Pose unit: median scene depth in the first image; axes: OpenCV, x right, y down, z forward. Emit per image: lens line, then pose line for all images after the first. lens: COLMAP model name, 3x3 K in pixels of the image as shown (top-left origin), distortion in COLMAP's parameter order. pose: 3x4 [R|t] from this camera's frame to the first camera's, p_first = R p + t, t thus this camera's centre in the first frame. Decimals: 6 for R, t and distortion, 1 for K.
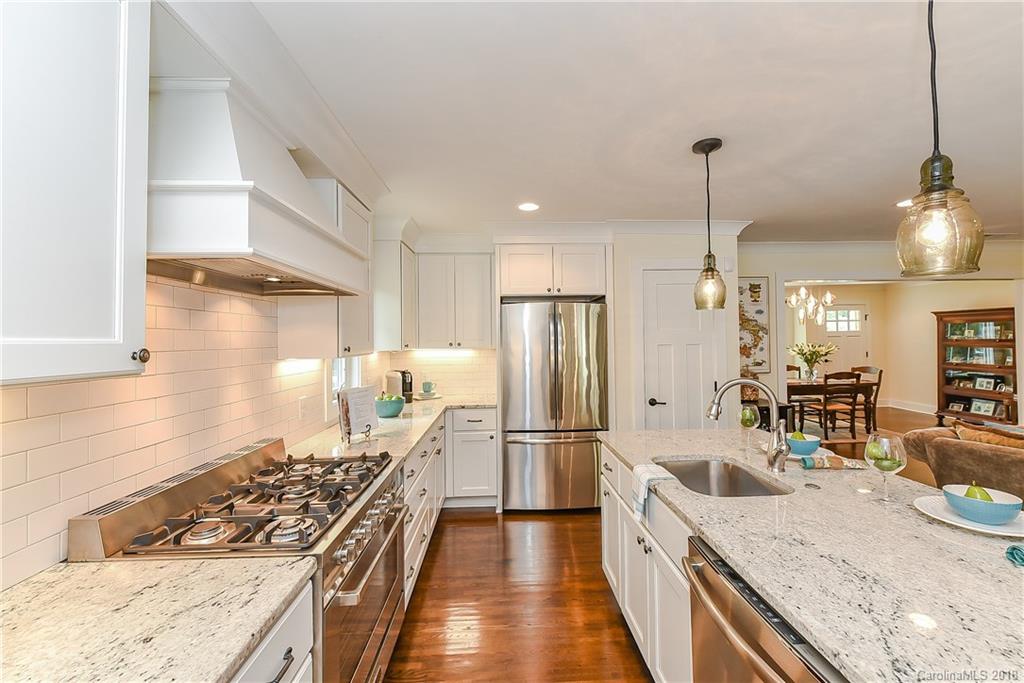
lens RADIAL K [[419.9, 0, 529.0], [0, 419.9, 333.3], [0, 0, 1]] dist [0.004735, -0.003304]
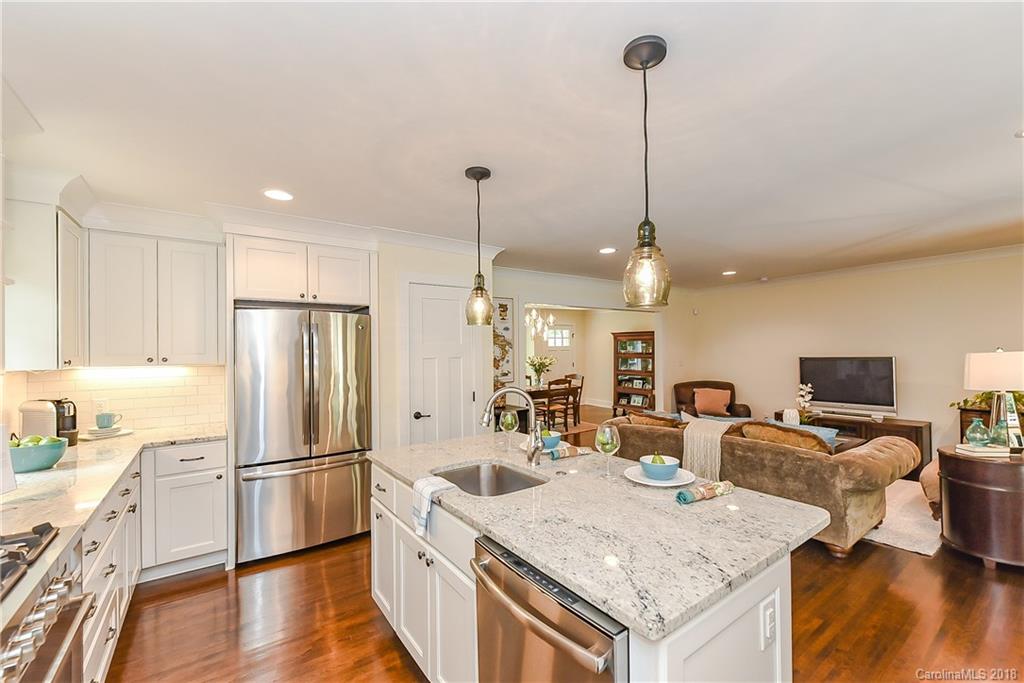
lens RADIAL K [[419.9, 0, 534.1], [0, 419.9, 348.1], [0, 0, 1]] dist [0.004735, -0.003304]
pose [[0.834192, 0.006371, 0.551437, -0.033749], [-0.007941, 0.999968, 0.000459, 0.000219], [-0.551417, -0.004762, 0.834216, 0.014023]]
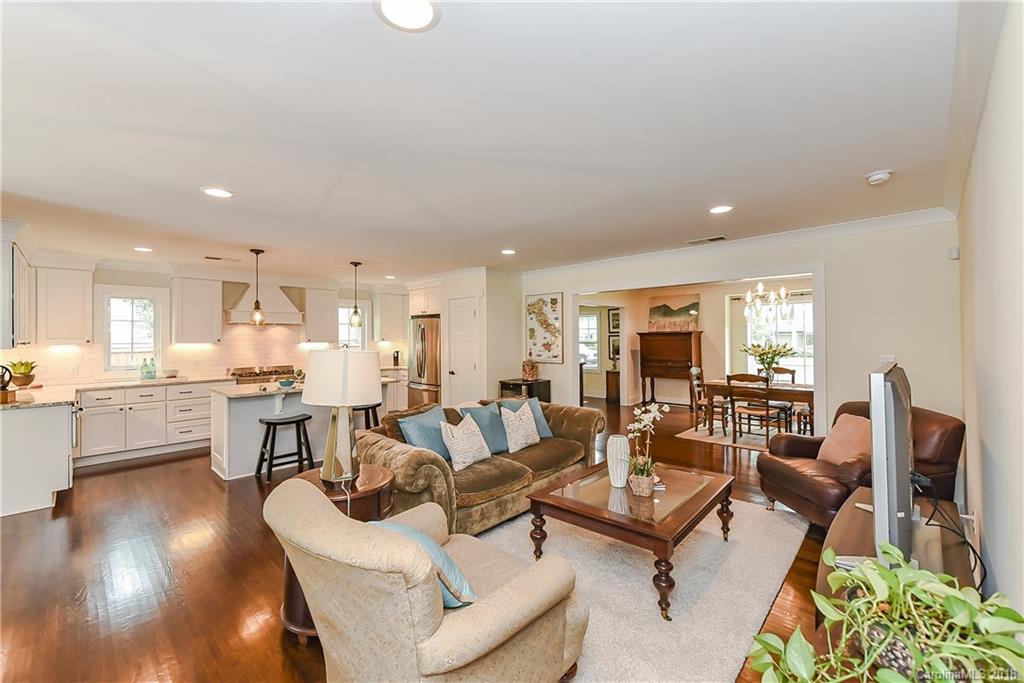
lens RADIAL K [[419.9, 0, 514.7], [0, 419.9, 334.7], [0, 0, 1]] dist [0.004735, -0.003304]
pose [[0.689037, 0.007242, -0.724690, 2.056863], [0.008375, 0.999804, 0.017955, -0.034559], [0.724677, -0.018441, 0.688842, -0.049442]]
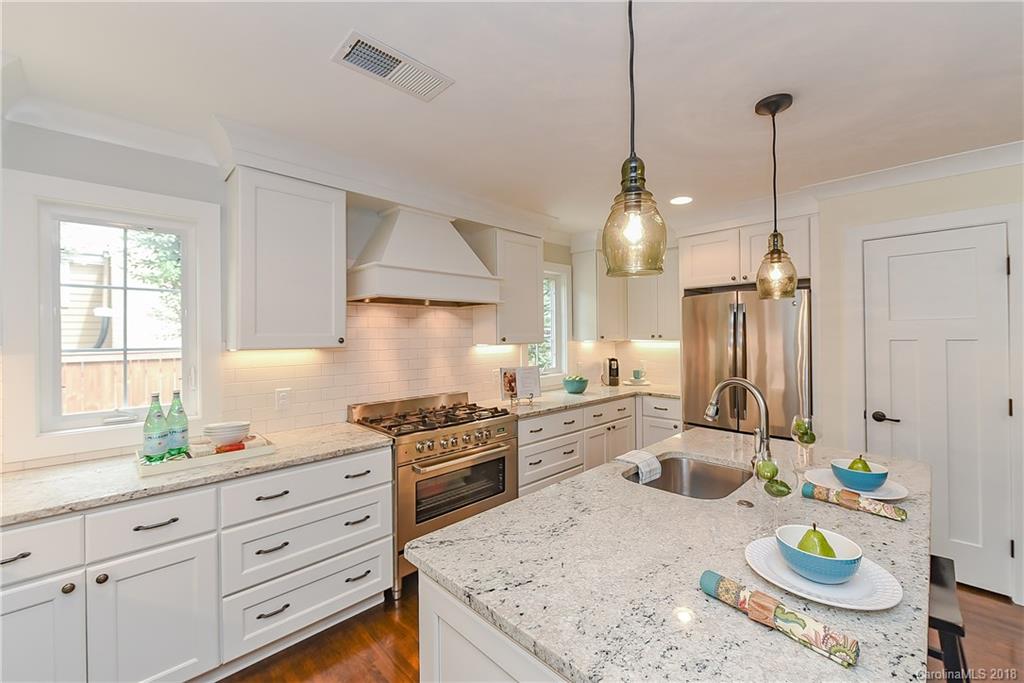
lens RADIAL K [[419.9, 0, 519.3], [0, 419.9, 334.1], [0, 0, 1]] dist [0.004735, -0.003304]
pose [[0.657912, 0.005443, -0.753075, 0.502971], [0.014076, 0.999710, 0.019522, -0.006992], [0.752963, -0.023444, 0.657645, 0.037495]]
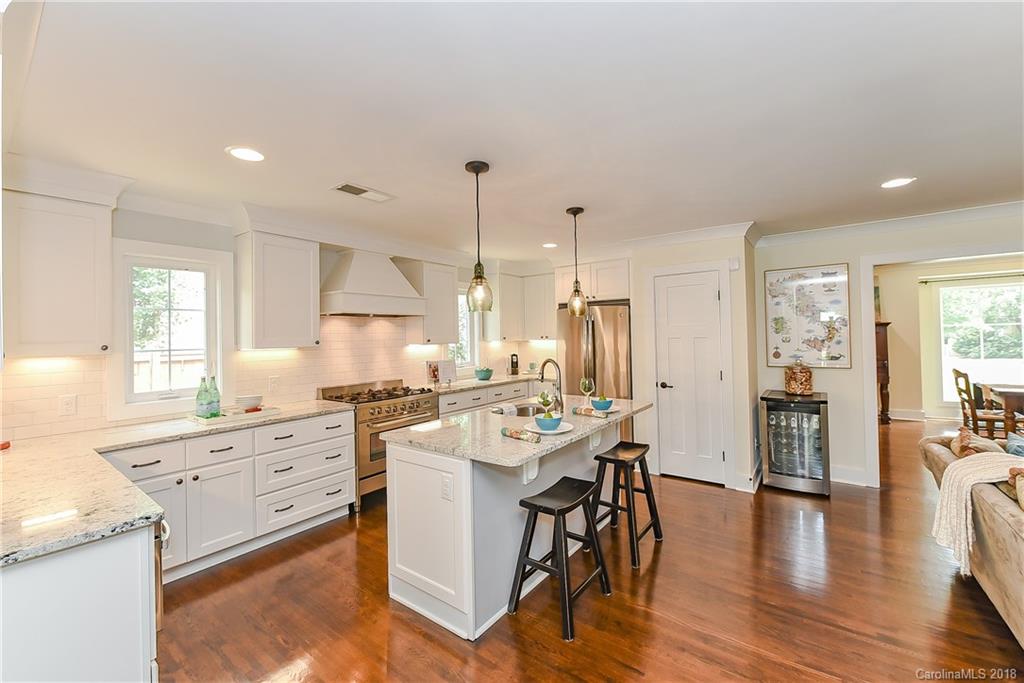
lens RADIAL K [[419.9, 0, 512.5], [0, 419.9, 330.9], [0, 0, 1]] dist [0.004735, -0.003304]
pose [[0.762061, -0.008787, -0.647446, 0.864677], [0.021163, 0.999712, 0.011342, -0.018024], [0.647159, -0.022345, 0.762027, -0.233225]]
